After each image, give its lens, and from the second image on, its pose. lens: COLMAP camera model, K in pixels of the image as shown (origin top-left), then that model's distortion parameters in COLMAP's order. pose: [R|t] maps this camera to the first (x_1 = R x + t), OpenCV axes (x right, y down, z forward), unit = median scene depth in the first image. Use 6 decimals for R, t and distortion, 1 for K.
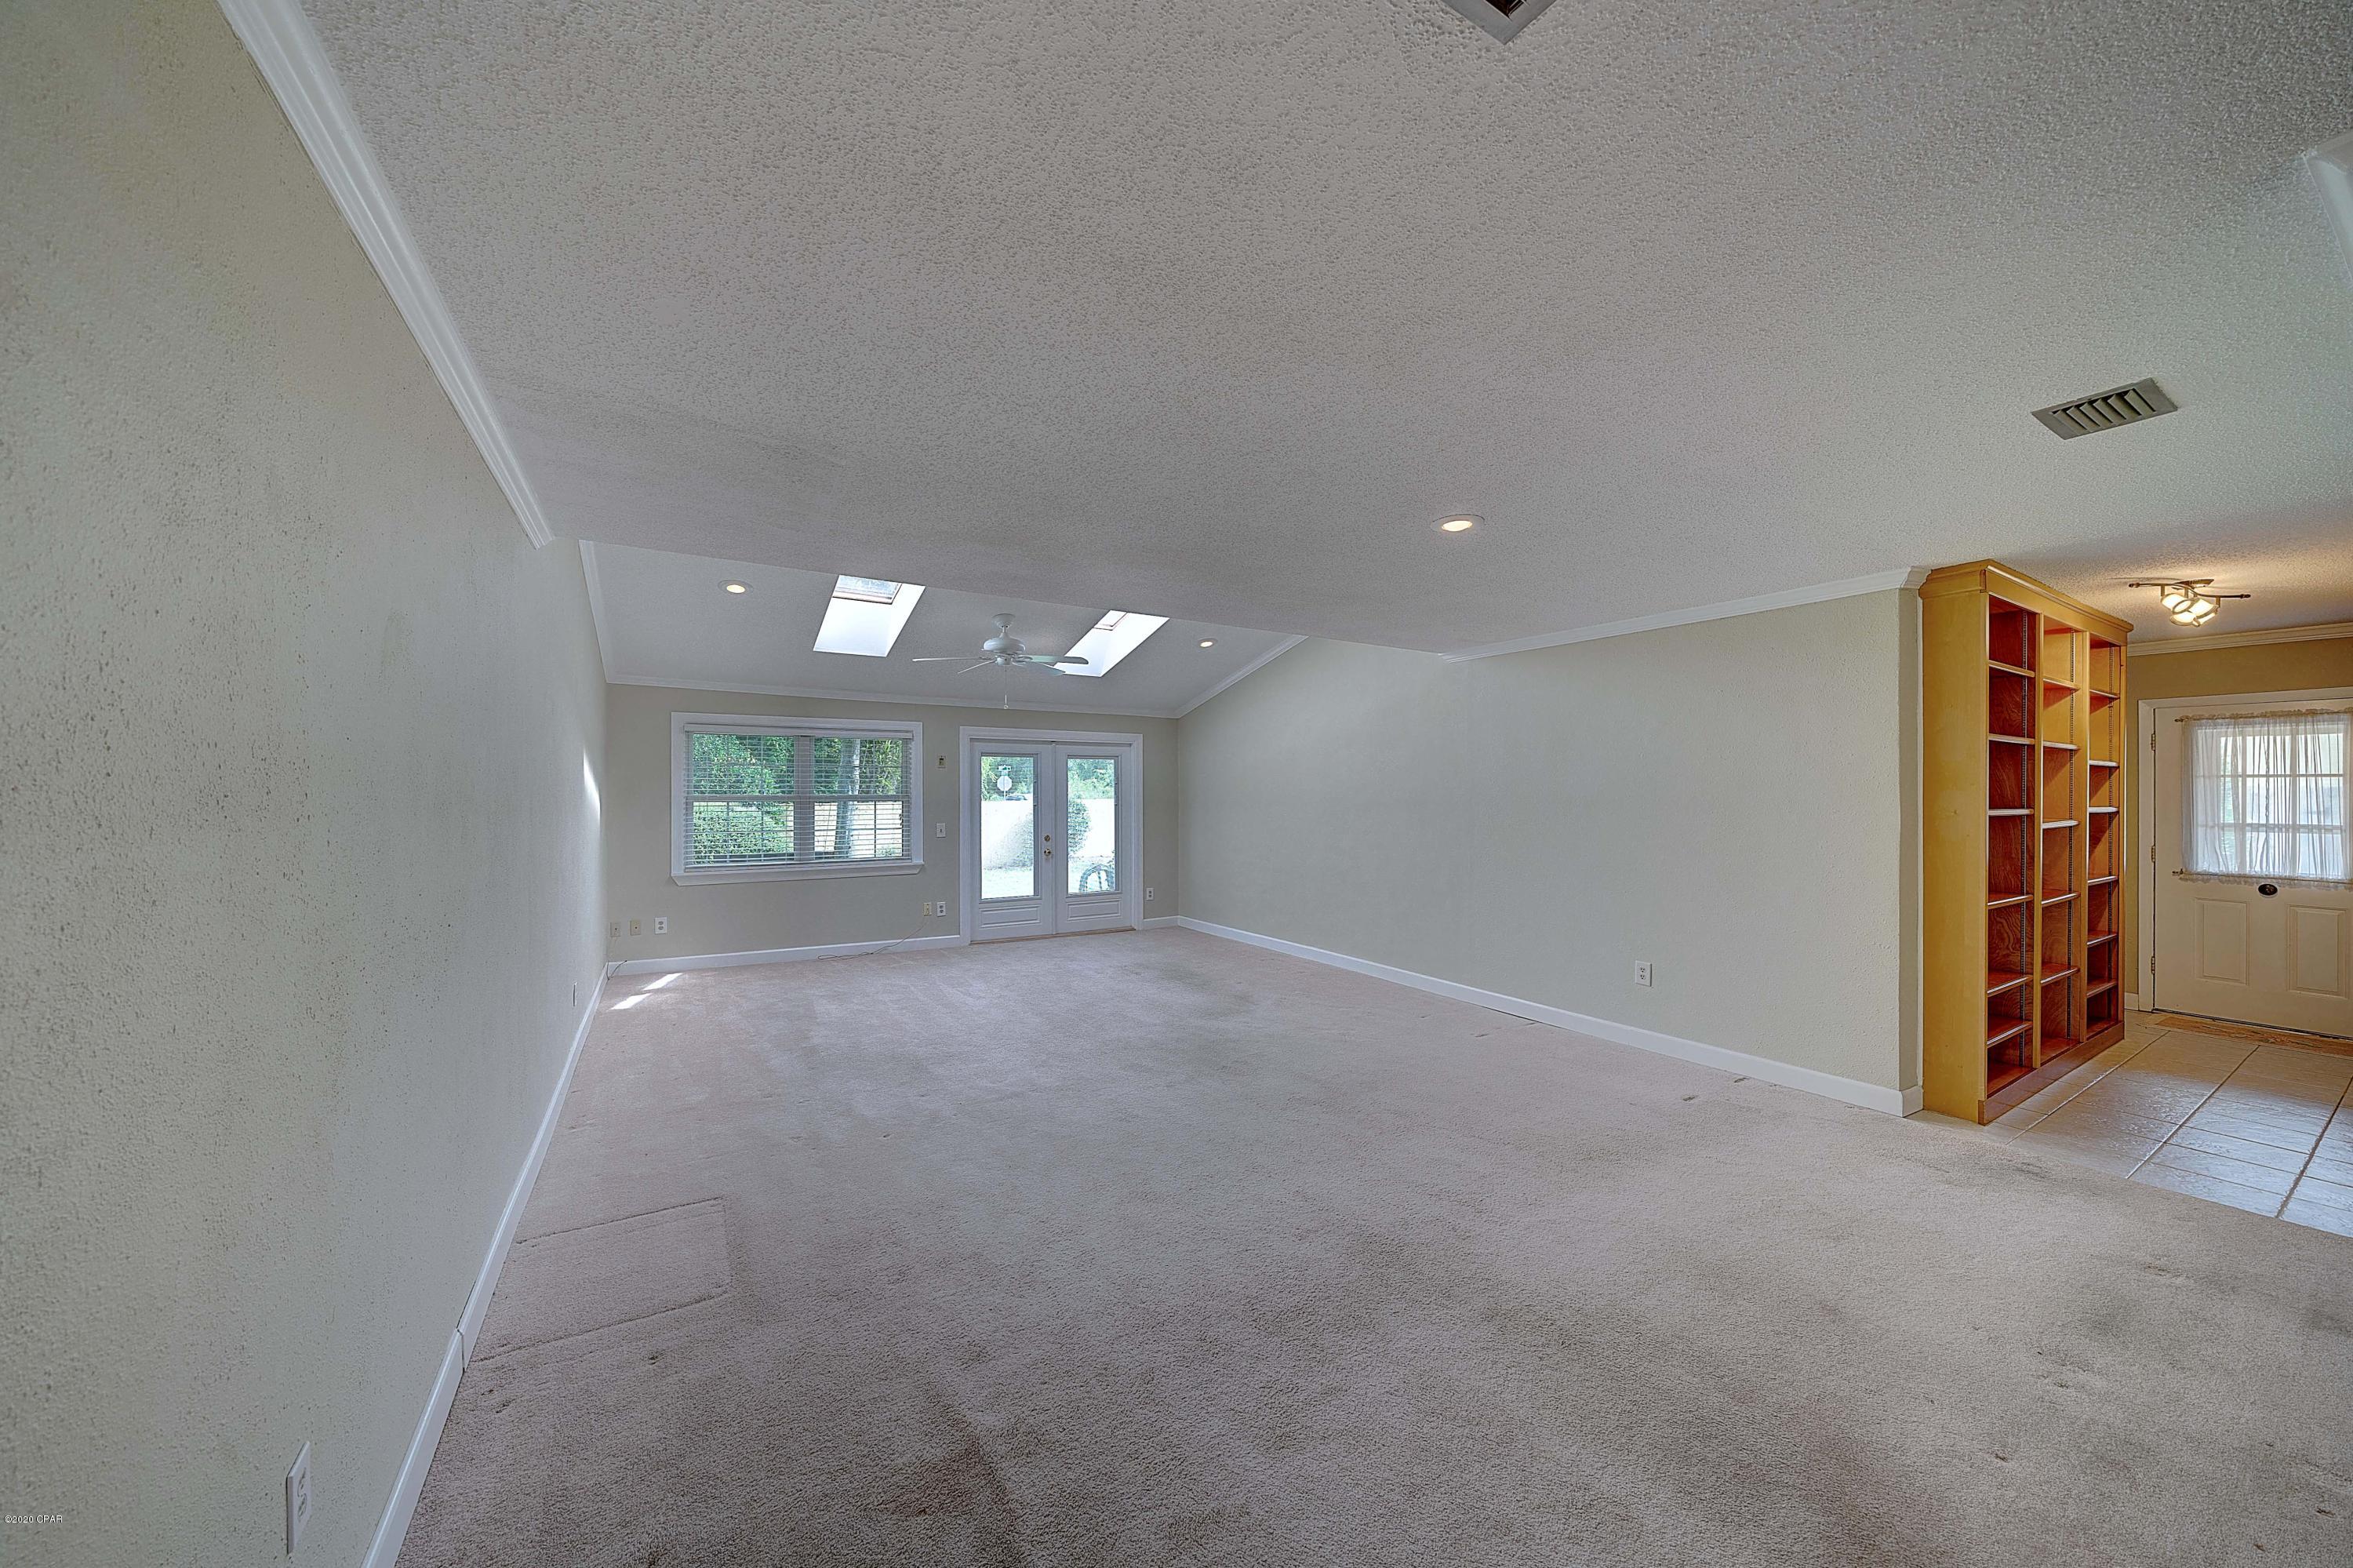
lens RADIAL K [[825.7, 0, 1135.9], [0, 825.7, 786.1], [0, 0, 1]] dist [-0.000213, -0.000024]
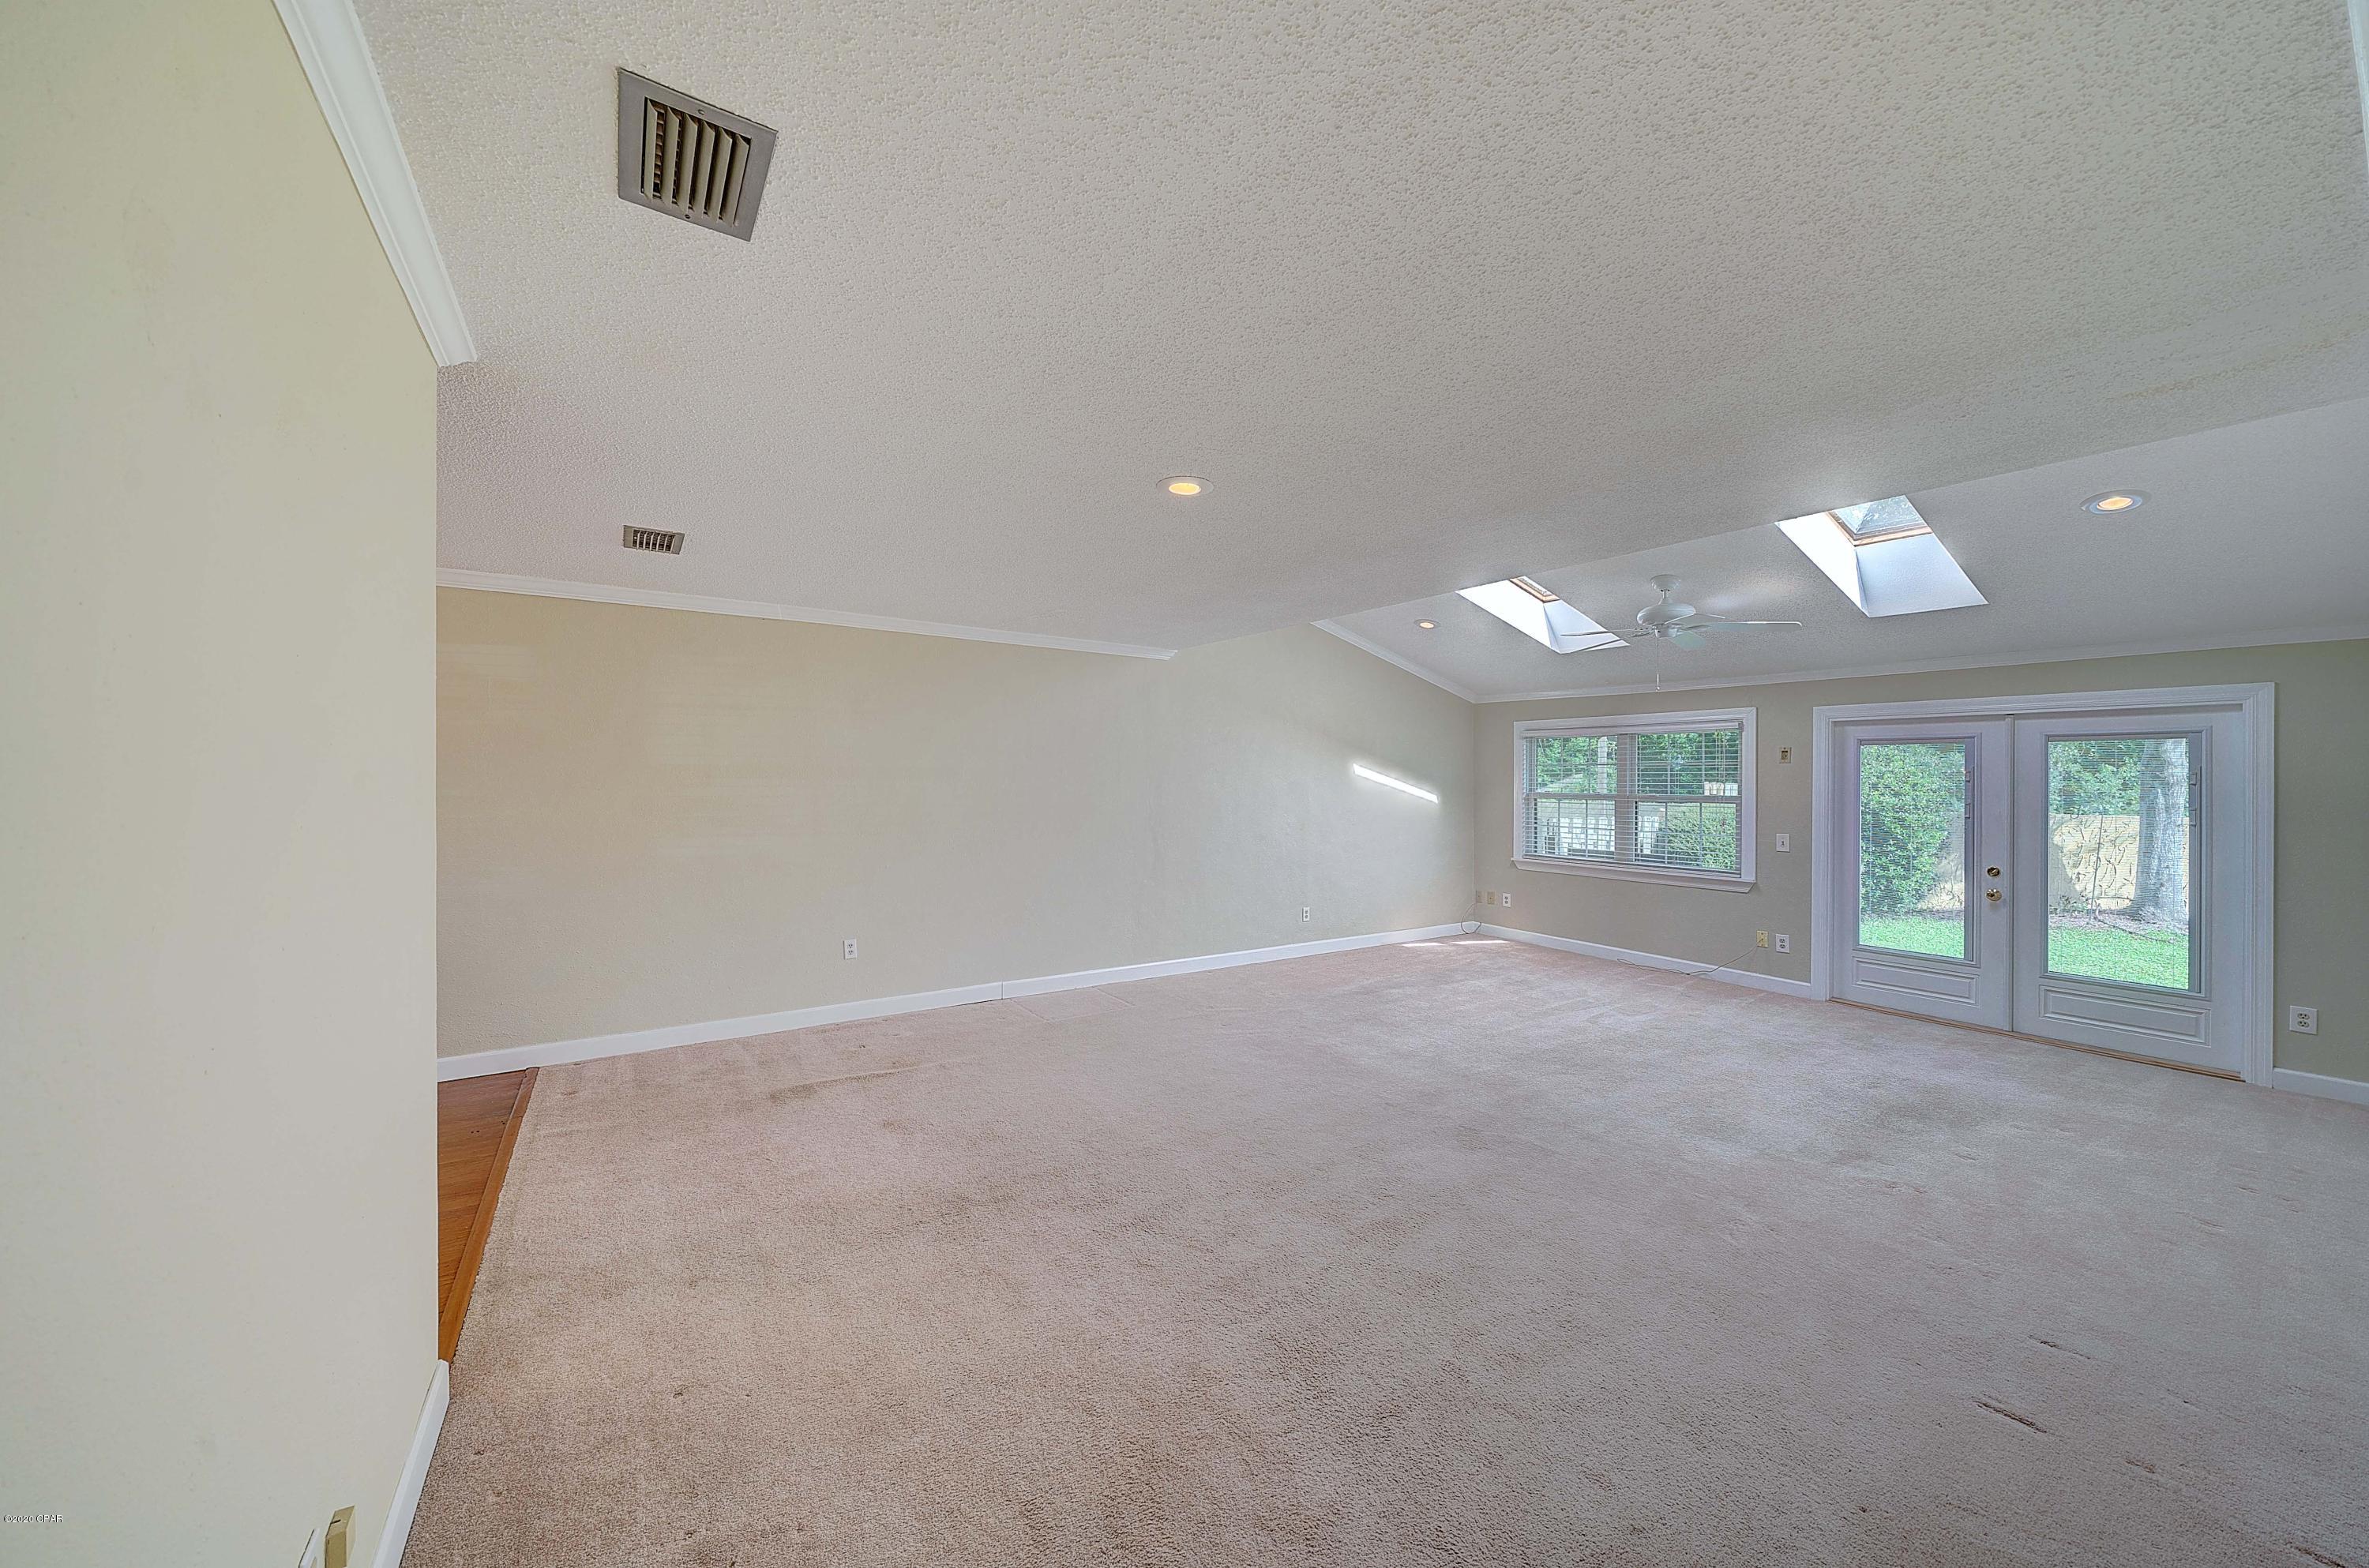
lens RADIAL K [[831.2, 0, 1180.5], [0, 831.2, 786.7], [0, 0, 1]] dist [-0.000213, -0.000024]
pose [[0.069438, 0.005091, -0.997573, 0.512891], [-0.009936, 0.999941, 0.004412, 0.002603], [0.997537, 0.009606, 0.069484, 0.376968]]
